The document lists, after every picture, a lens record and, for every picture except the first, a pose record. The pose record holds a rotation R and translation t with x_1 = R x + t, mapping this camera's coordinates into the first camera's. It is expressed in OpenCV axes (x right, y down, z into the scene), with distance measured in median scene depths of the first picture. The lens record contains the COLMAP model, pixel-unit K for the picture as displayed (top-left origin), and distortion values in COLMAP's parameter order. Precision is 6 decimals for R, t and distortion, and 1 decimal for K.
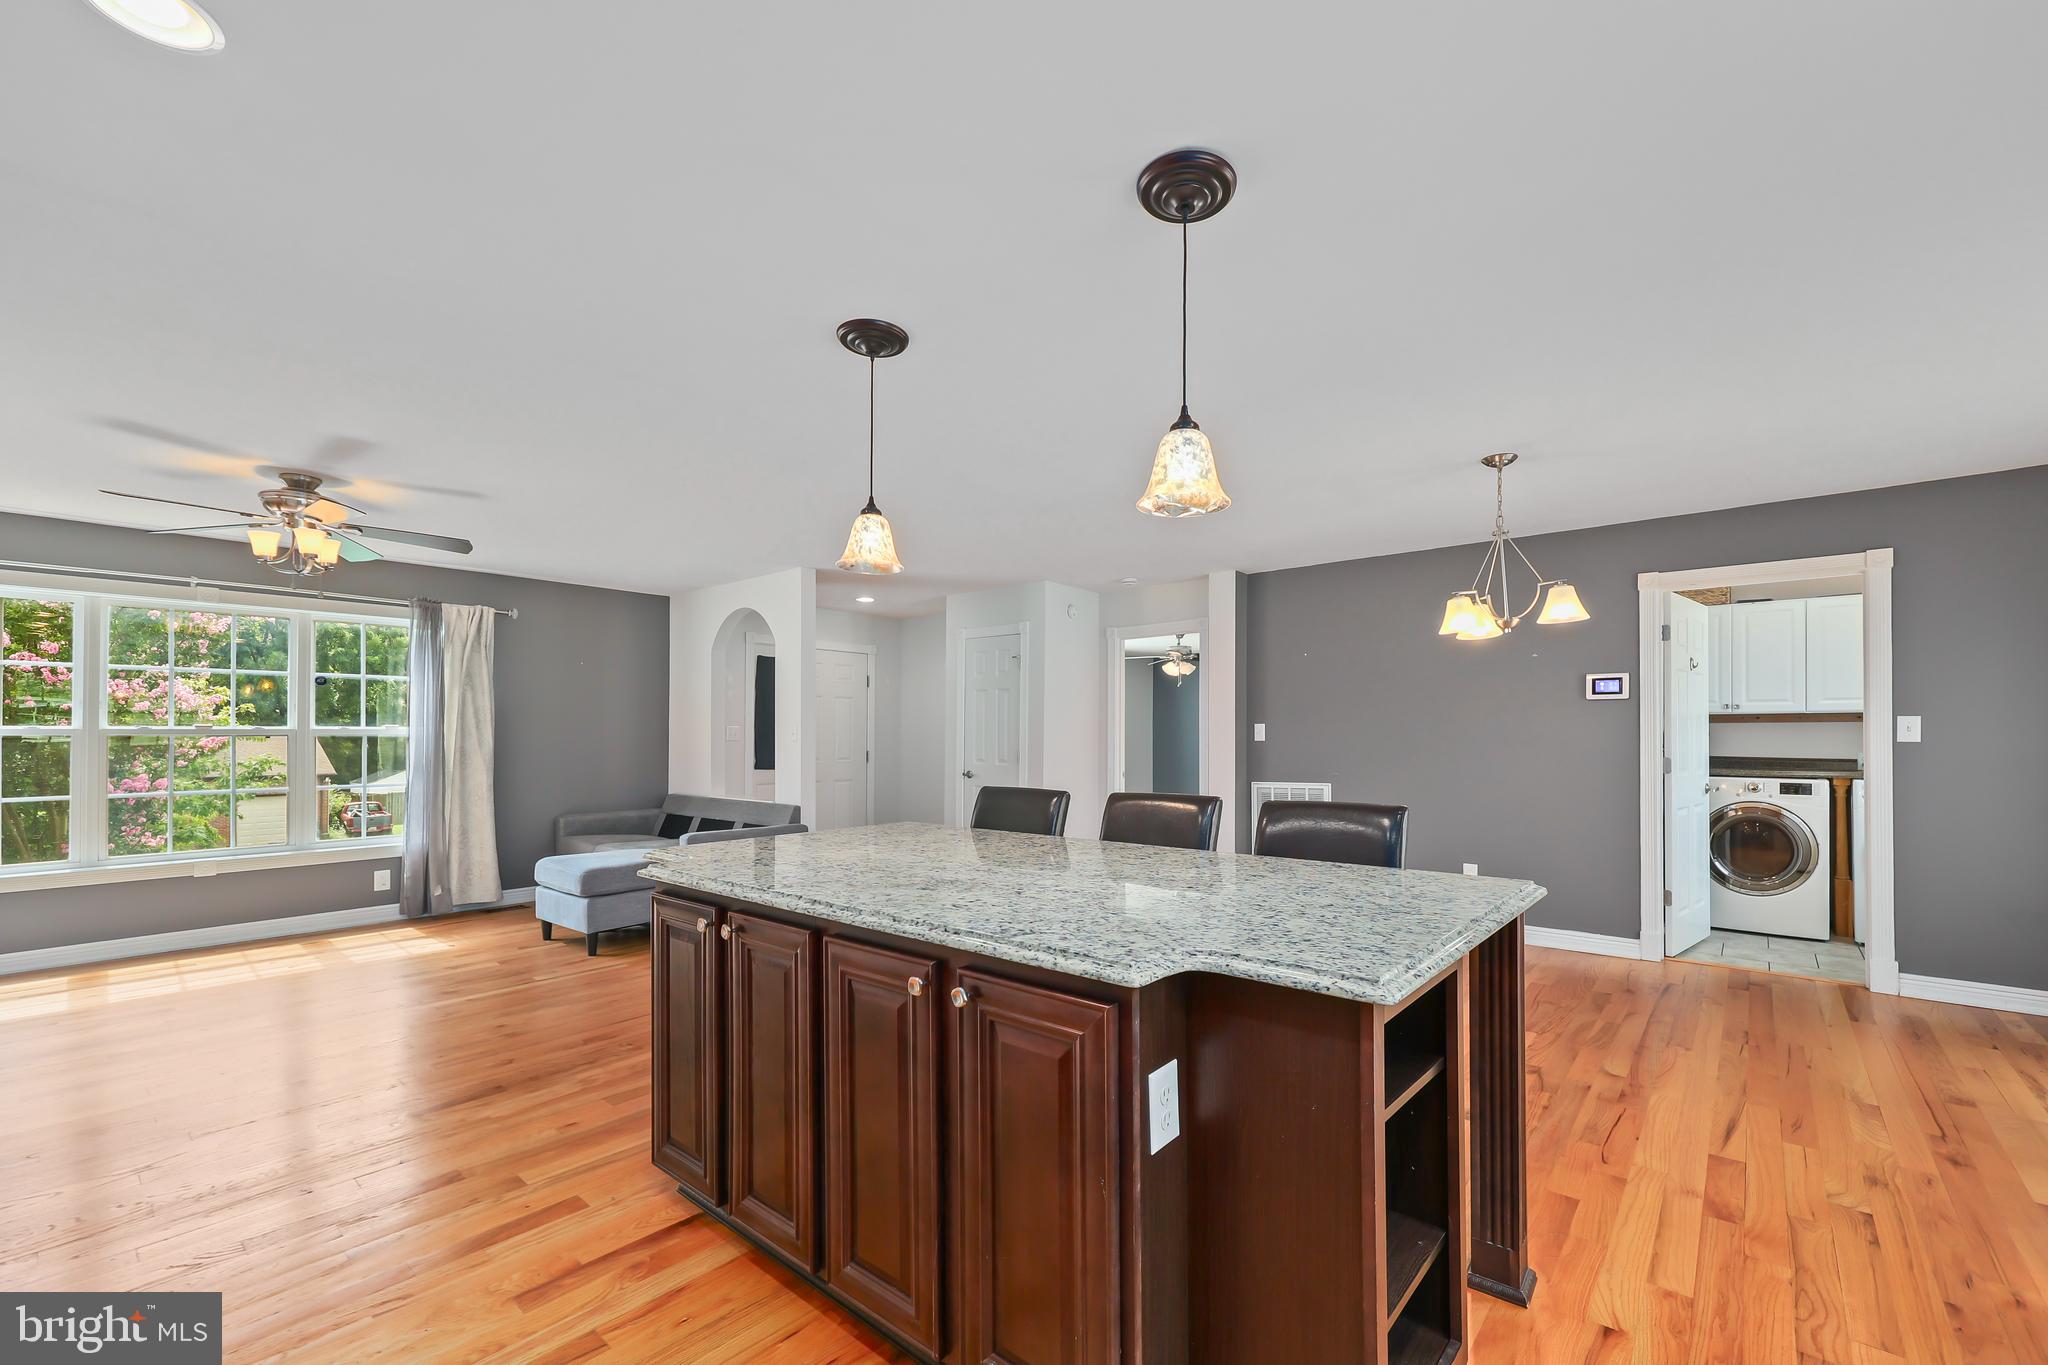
lens RADIAL K [[848.6, 0, 1029.8], [0, 848.6, 719.7], [0, 0, 1]] dist [-0.002593, 0.000093]
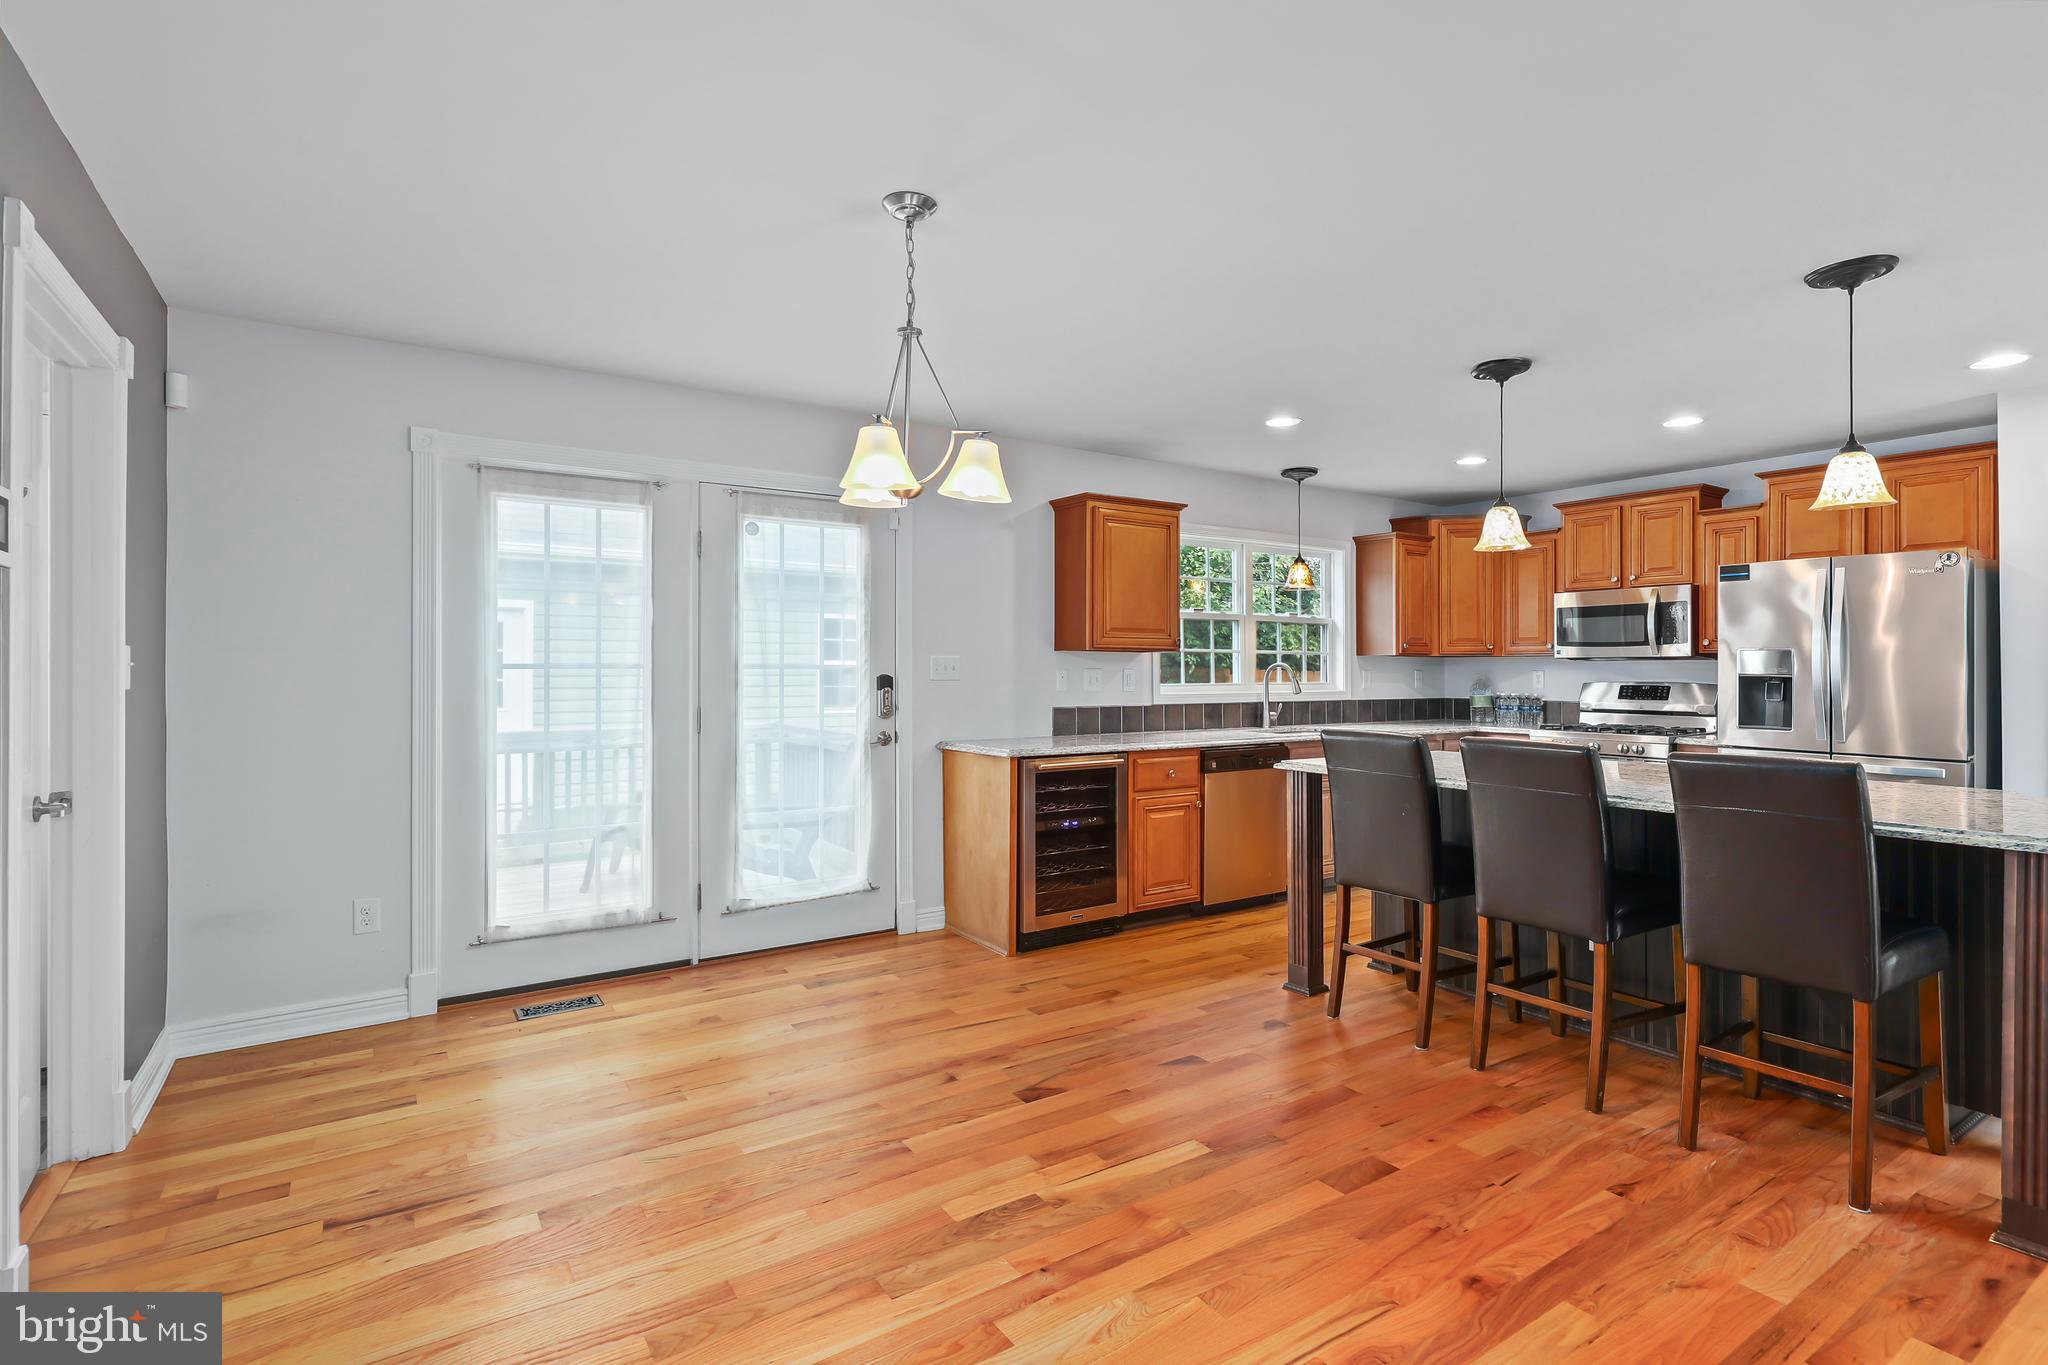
lens RADIAL K [[988.6, 0, 1029.3], [0, 988.6, 667.9], [0, 0, 1]] dist [0.002331, 0.000087]
pose [[-0.963640, -0.000054, 0.267203, 0.205885], [-0.006080, 0.999745, -0.021725, 0.017247], [-0.267134, -0.022560, -0.963395, 1.159743]]
